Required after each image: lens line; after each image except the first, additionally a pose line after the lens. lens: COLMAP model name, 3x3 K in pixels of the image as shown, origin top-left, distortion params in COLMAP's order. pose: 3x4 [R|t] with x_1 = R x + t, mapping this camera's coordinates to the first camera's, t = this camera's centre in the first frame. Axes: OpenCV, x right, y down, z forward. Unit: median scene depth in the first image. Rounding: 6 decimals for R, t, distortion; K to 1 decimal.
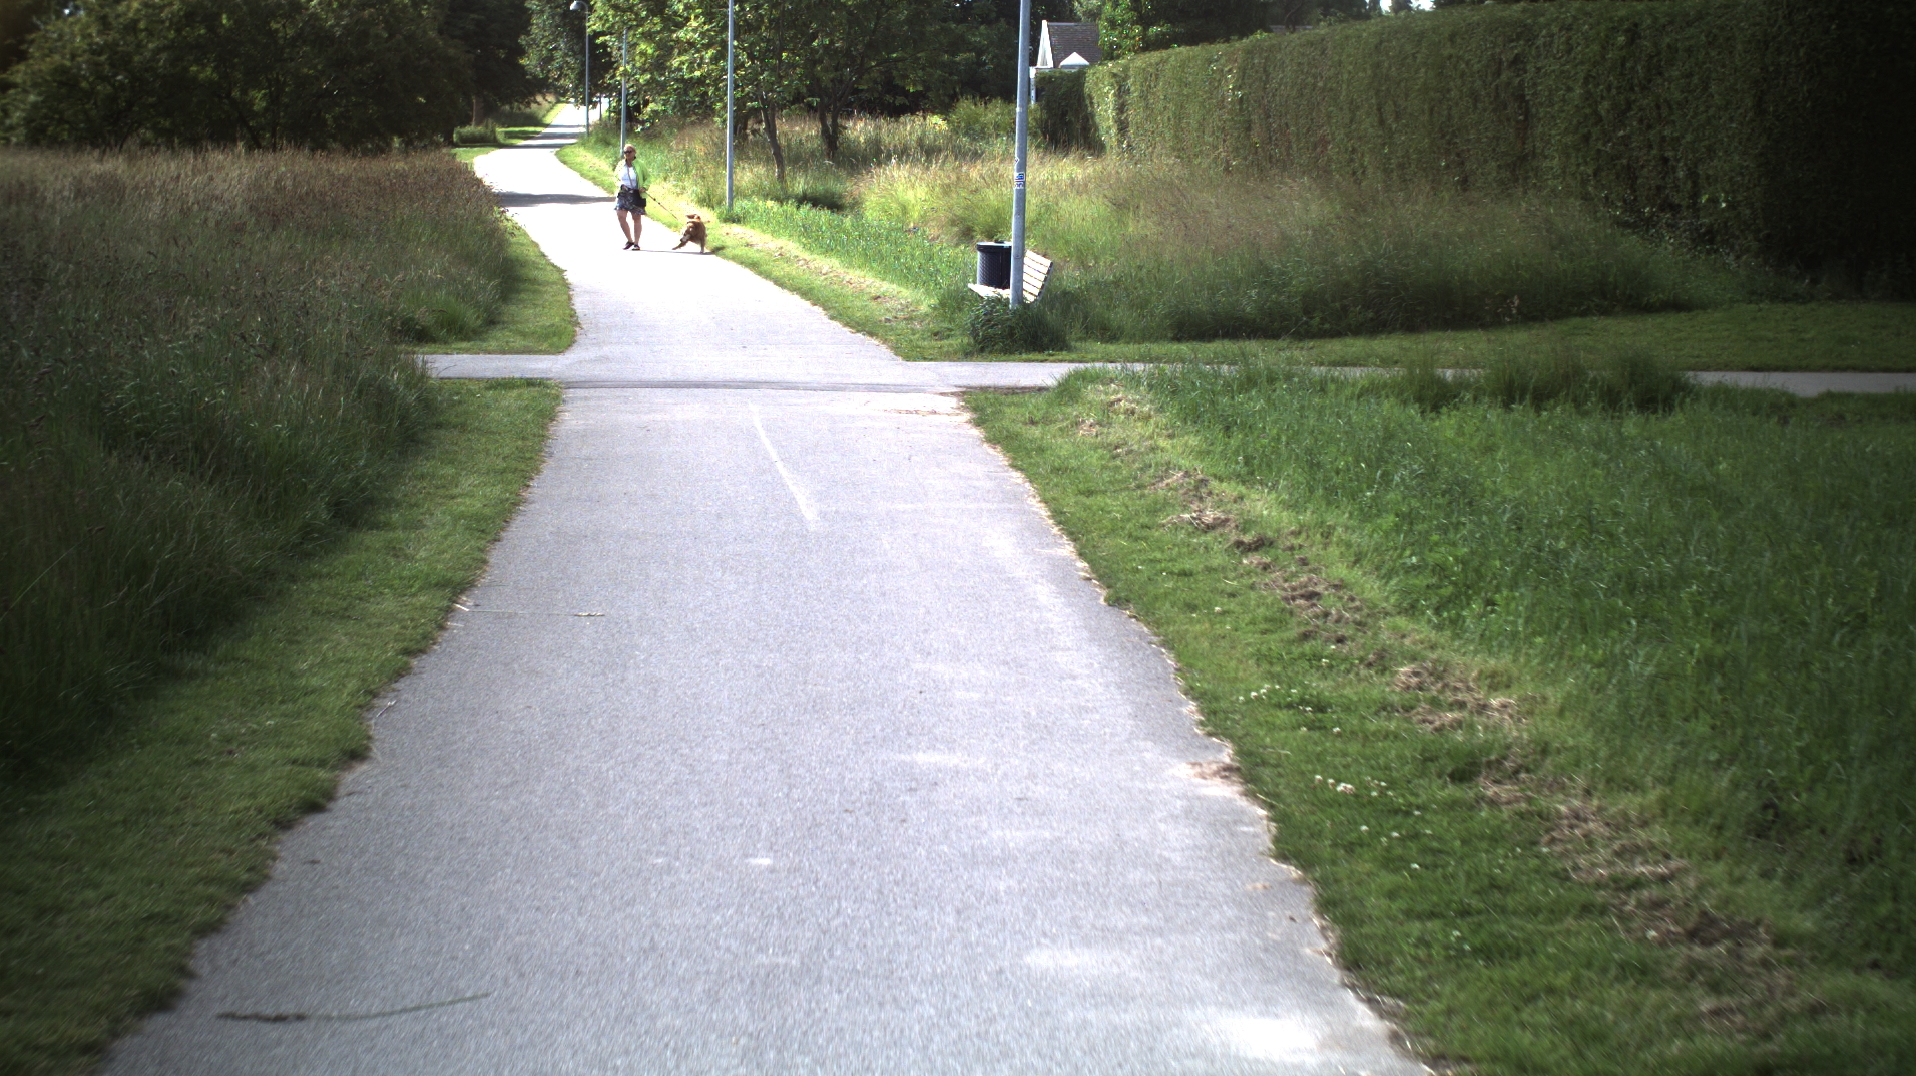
lens RADIAL K [[3108.2, 0, 958.0], [0, 3108.2, 538.0], [0, 0, 1]] dist [-0.256621, 0.355545]
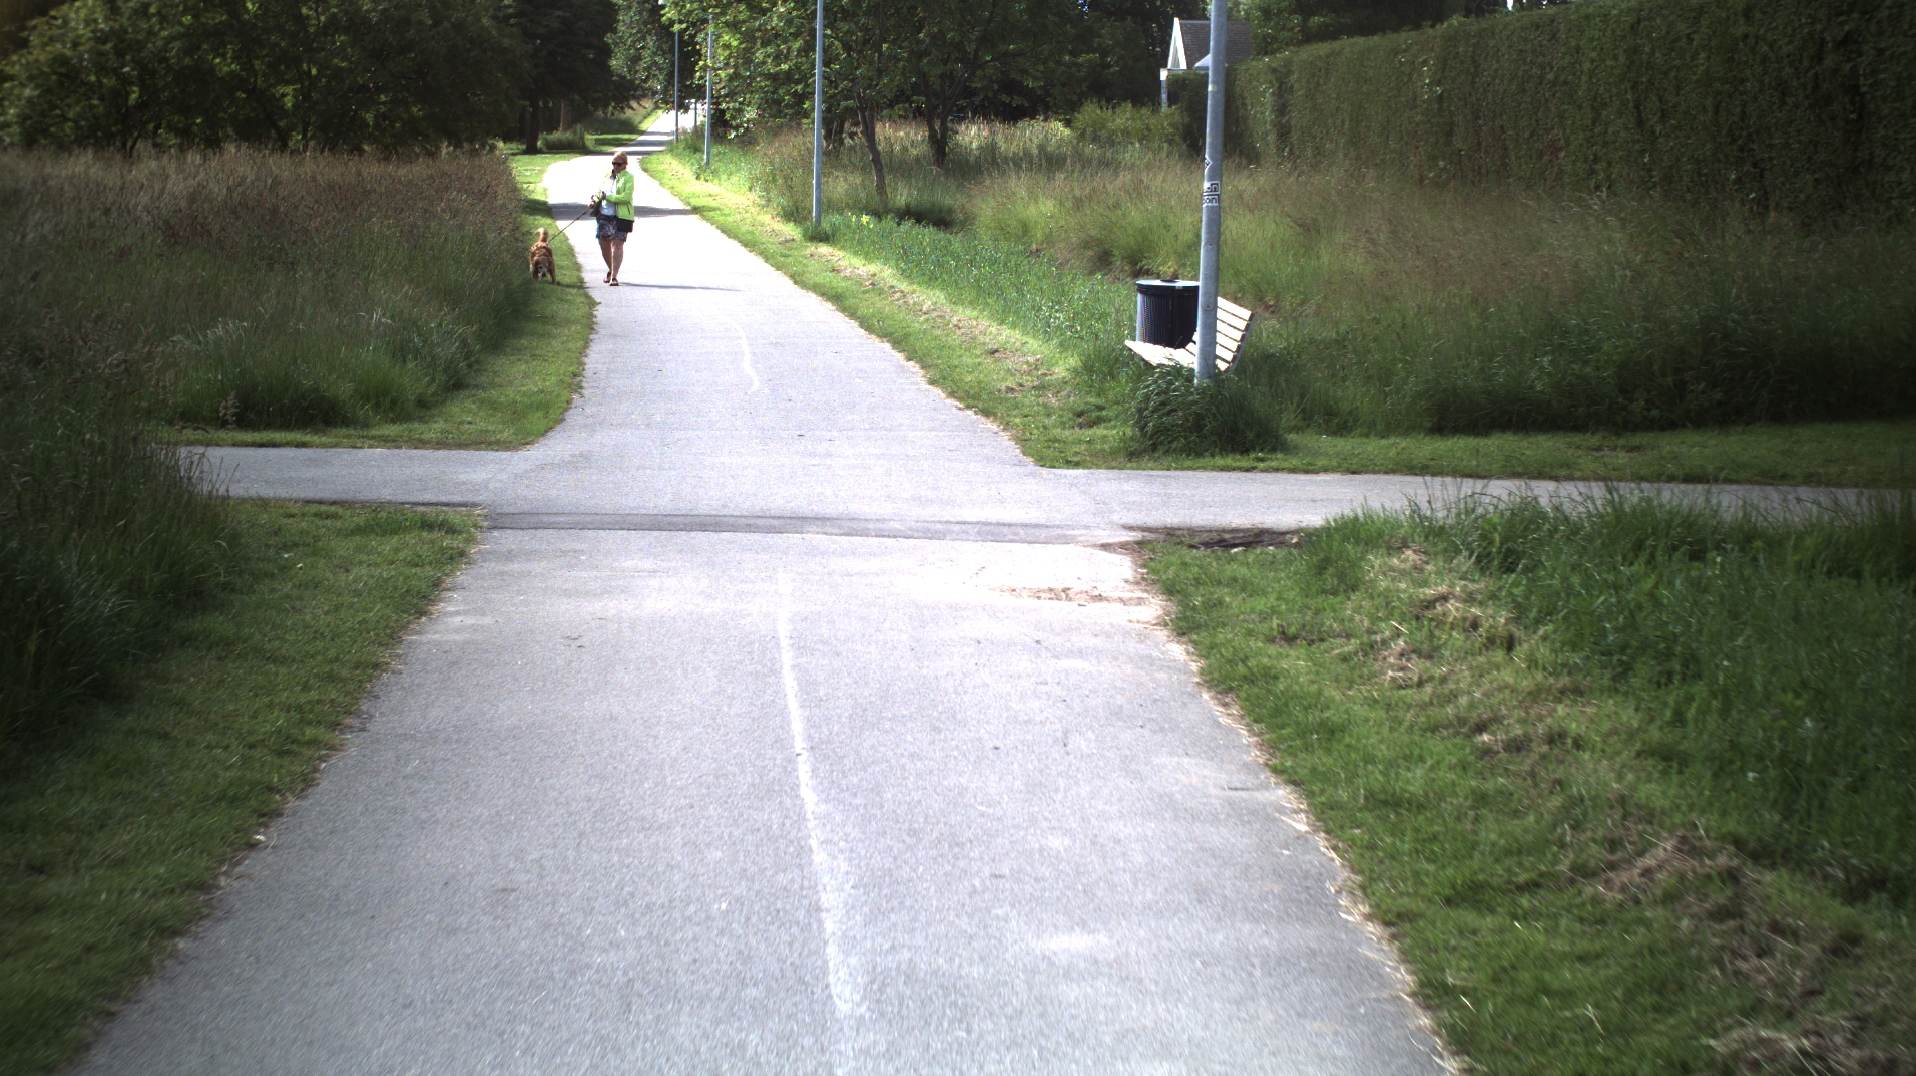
lens RADIAL K [[3108.2, 0, 958.0], [0, 3108.2, 538.0], [0, 0, 1]] dist [-0.256621, 0.355545]
pose [[0.999335, 0.009762, -0.035127, -0.007639], [-0.009906, 0.999943, -0.003931, -0.027617], [0.035087, 0.004276, 0.999375, 0.241083]]
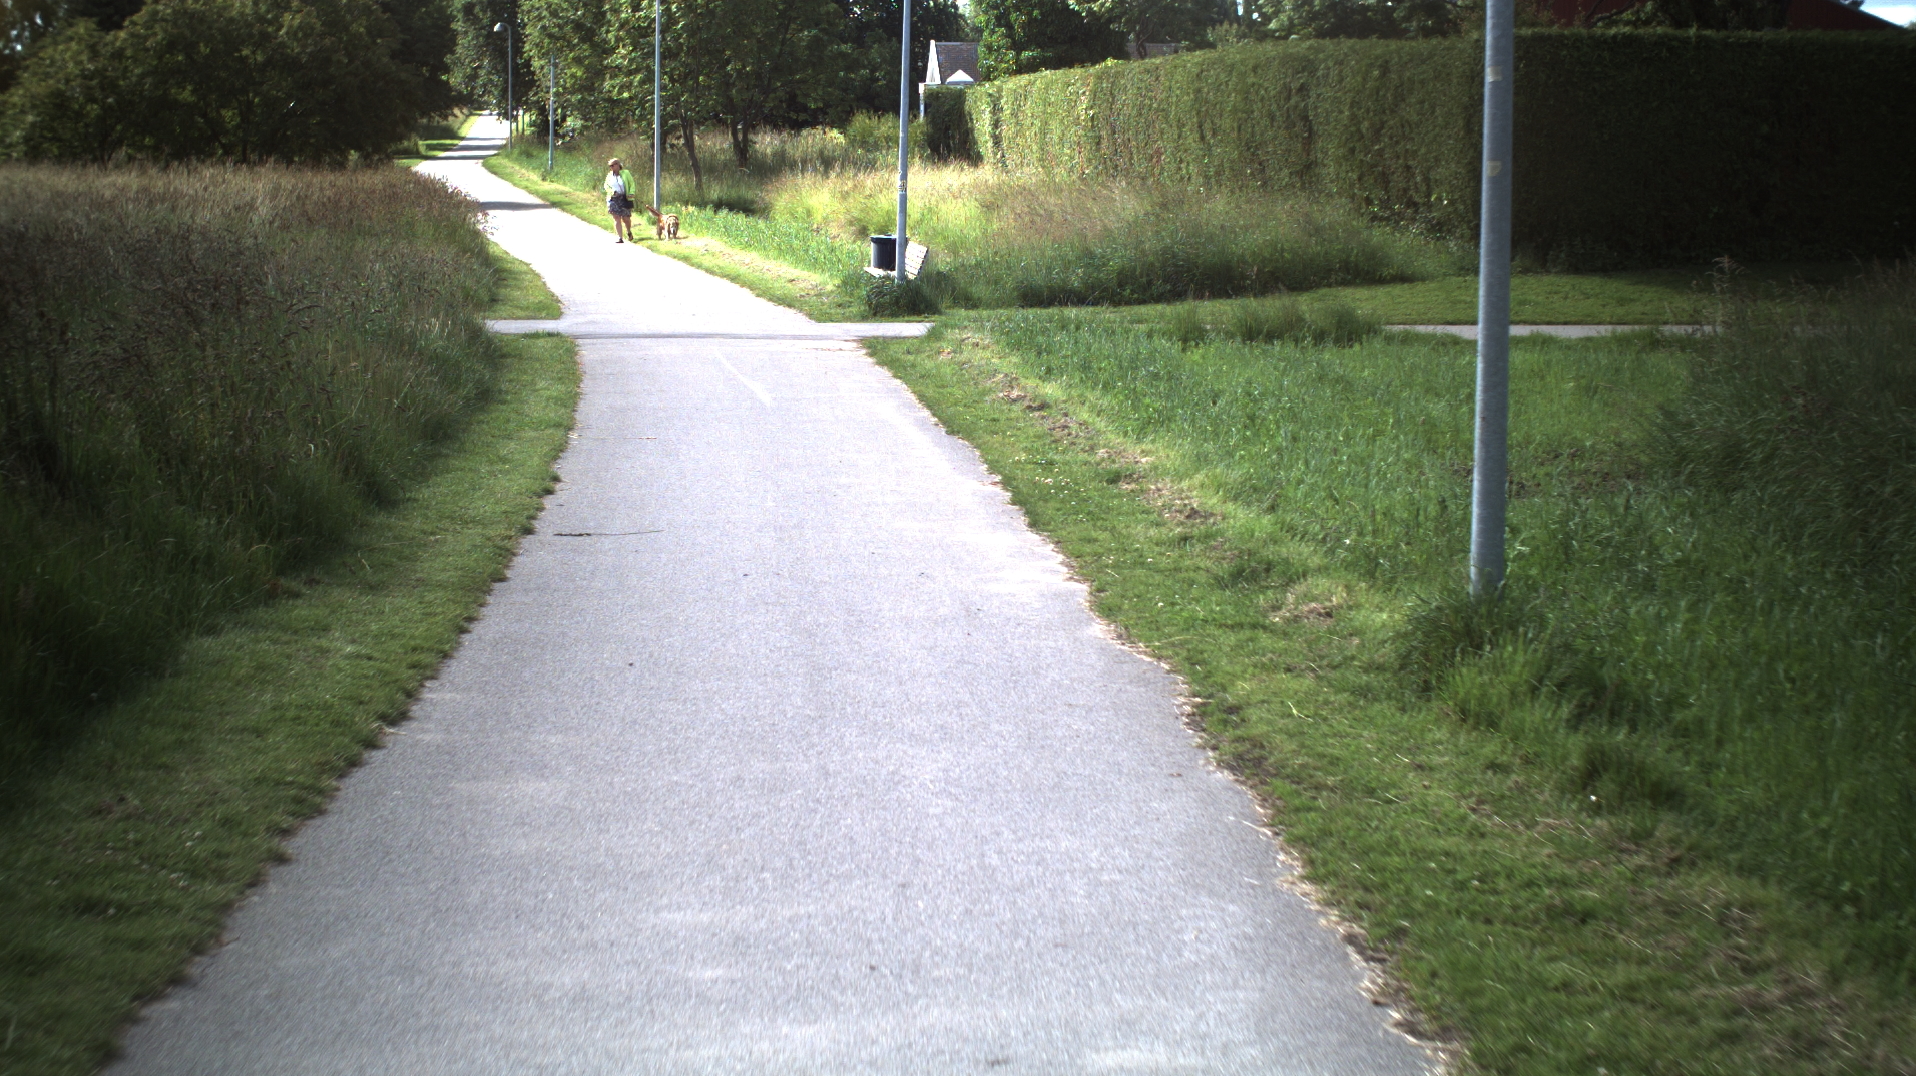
lens RADIAL K [[3108.2, 0, 958.0], [0, 3108.2, 538.0], [0, 0, 1]] dist [-0.256621, 0.355545]
pose [[0.999426, -0.008118, 0.032878, -0.000845], [0.008187, 0.999965, -0.001966, 0.027667], [-0.032861, 0.002234, 0.999457, -0.240523]]
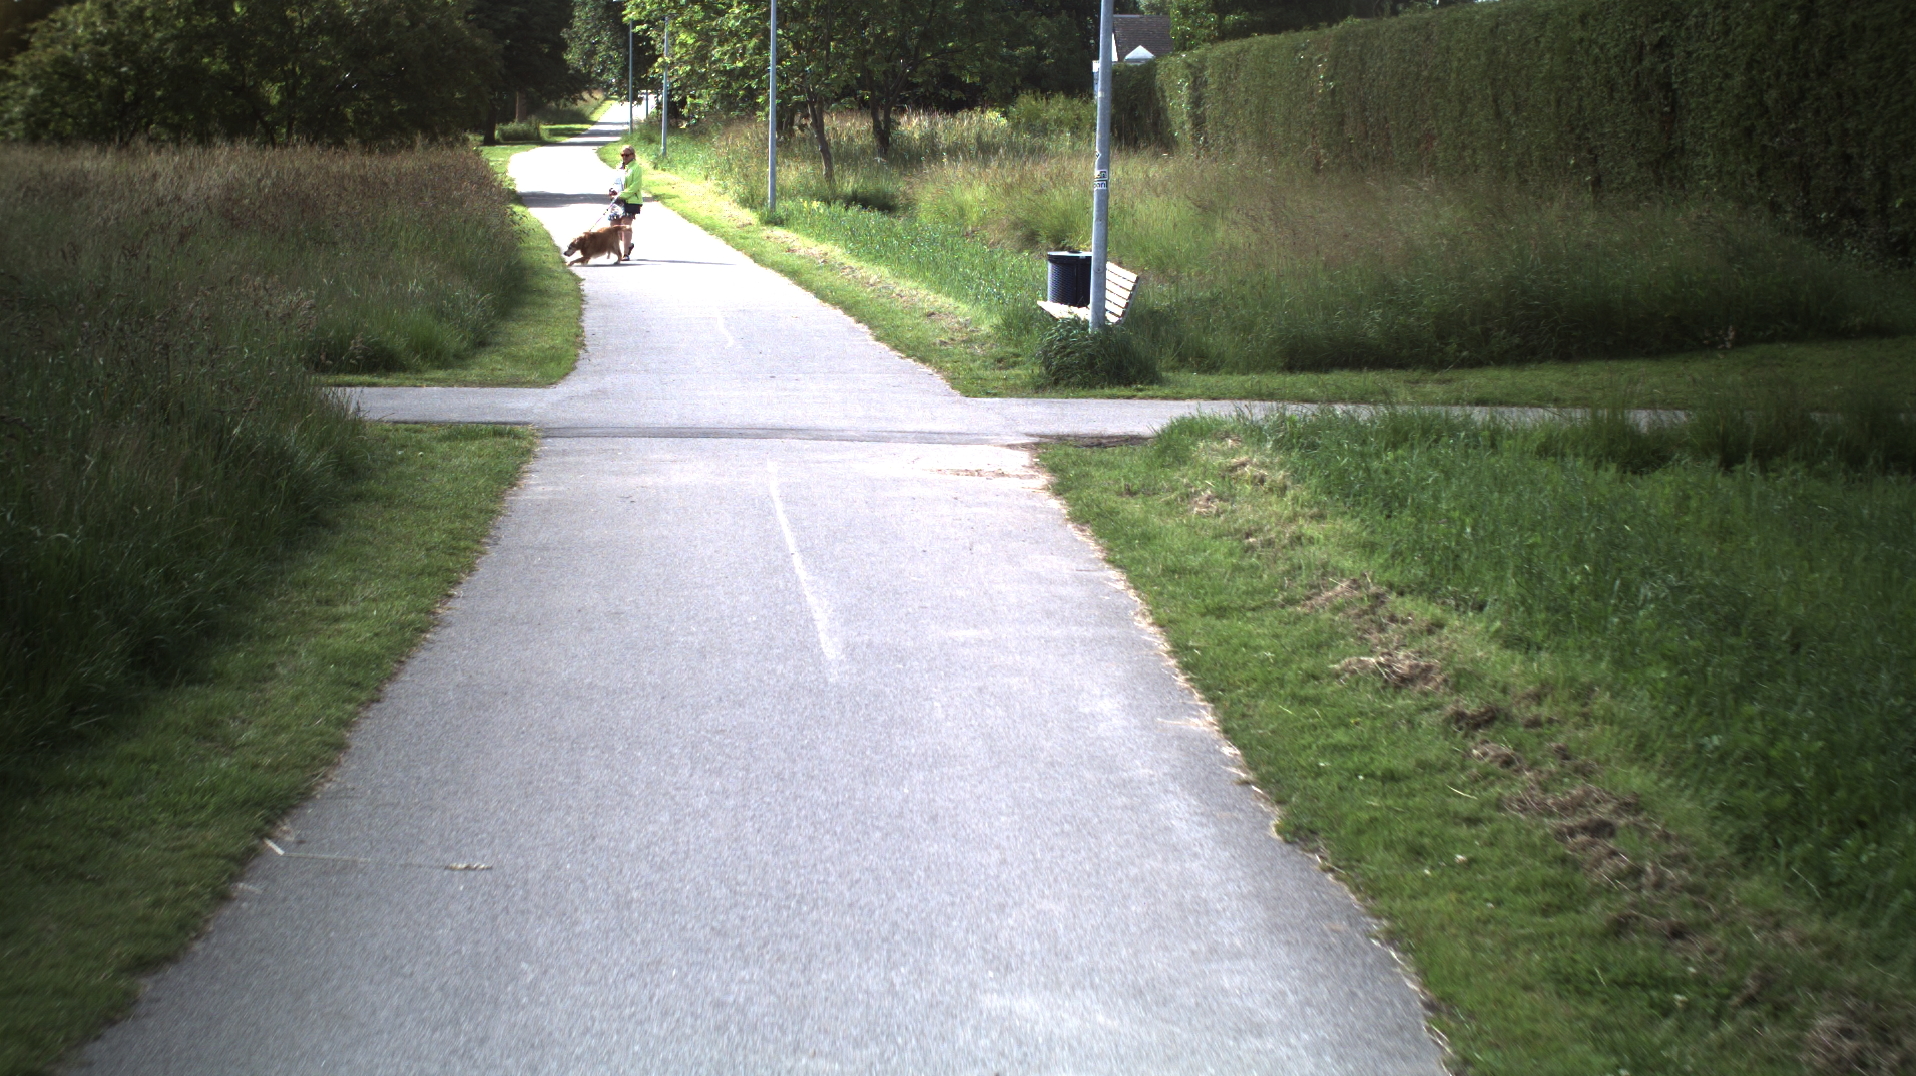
lens RADIAL K [[3108.2, 0, 958.0], [0, 3108.2, 538.0], [0, 0, 1]] dist [-0.256621, 0.355545]
pose [[0.999837, 0.002717, -0.017842, -0.002585], [-0.002714, 0.999996, 0.000170, -0.013744], [0.017842, -0.000122, 0.999841, 0.120510]]
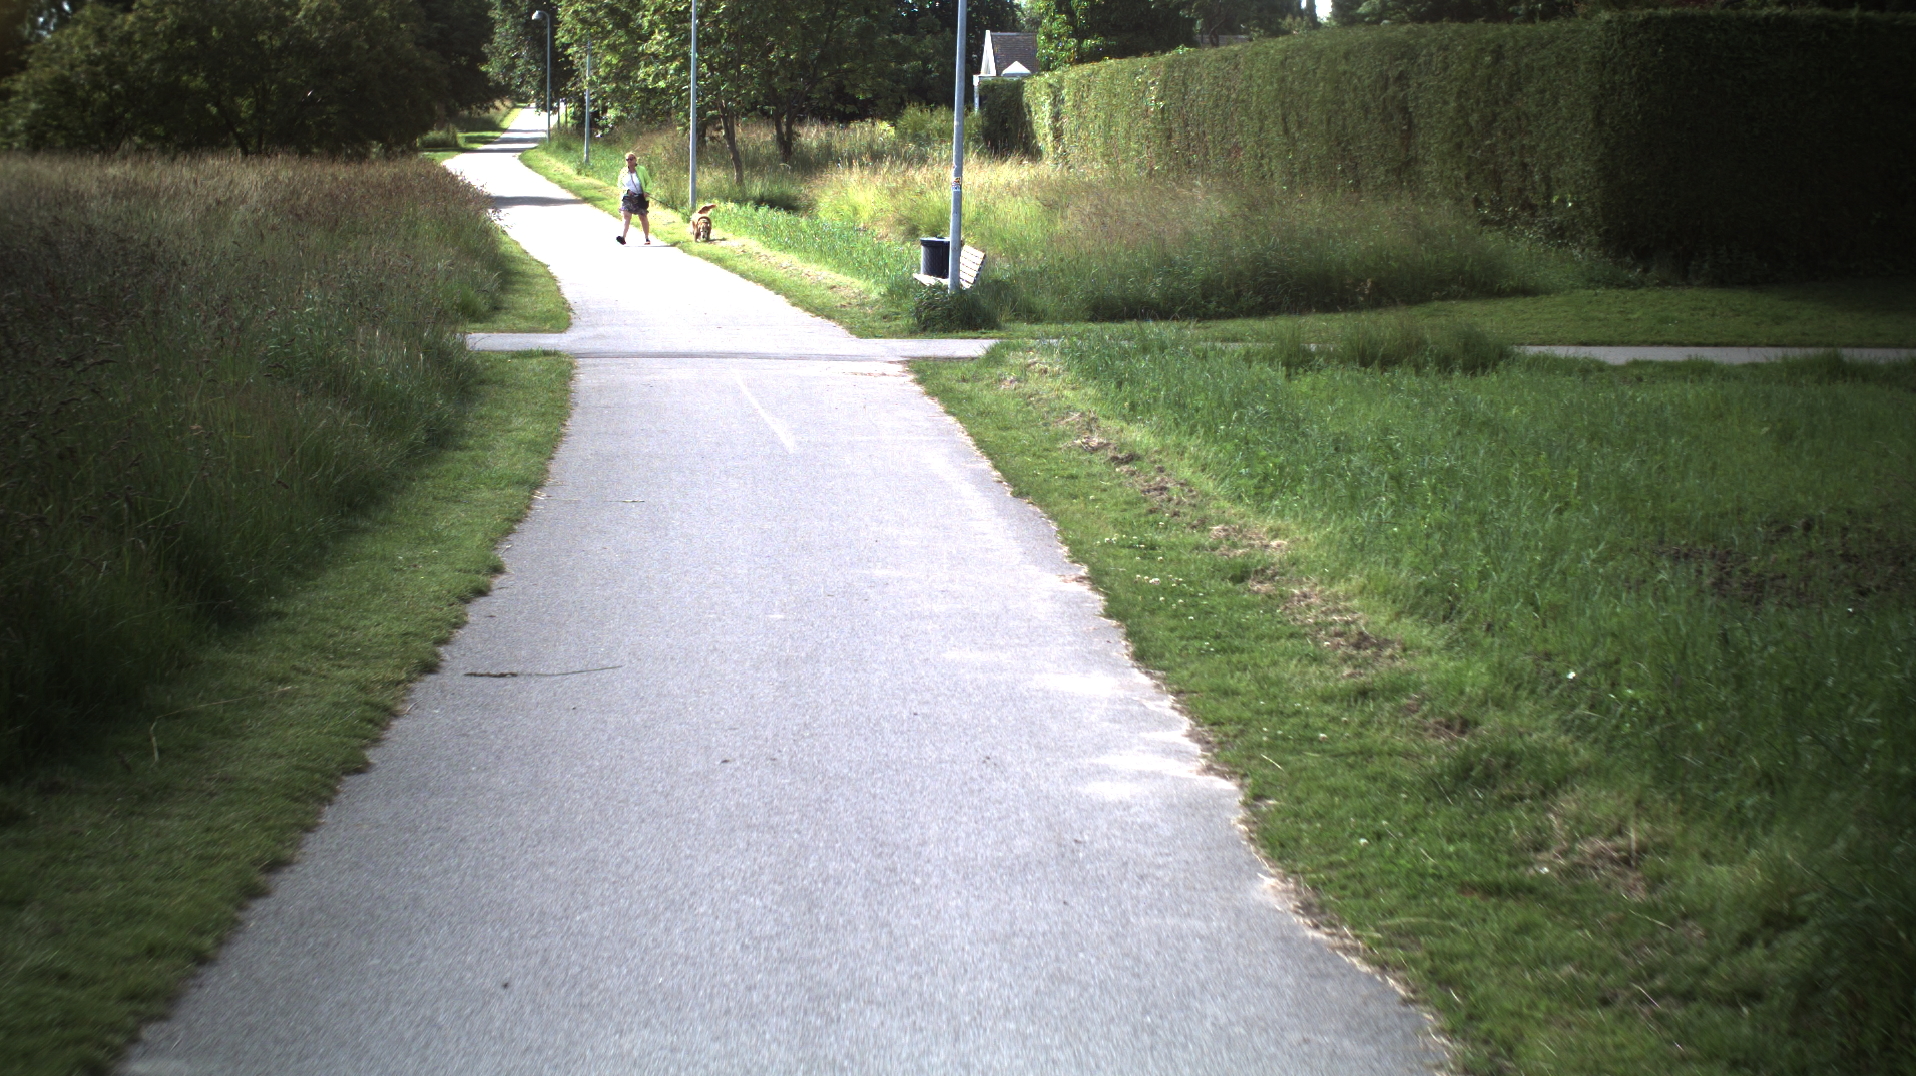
lens RADIAL K [[3108.2, 0, 958.0], [0, 3108.2, 538.0], [0, 0, 1]] dist [-0.256621, 0.355545]
pose [[0.999859, -0.001467, 0.016712, 0.000499], [0.001483, 0.999998, -0.000919, 0.013739], [-0.016711, 0.000944, 0.999860, -0.120382]]
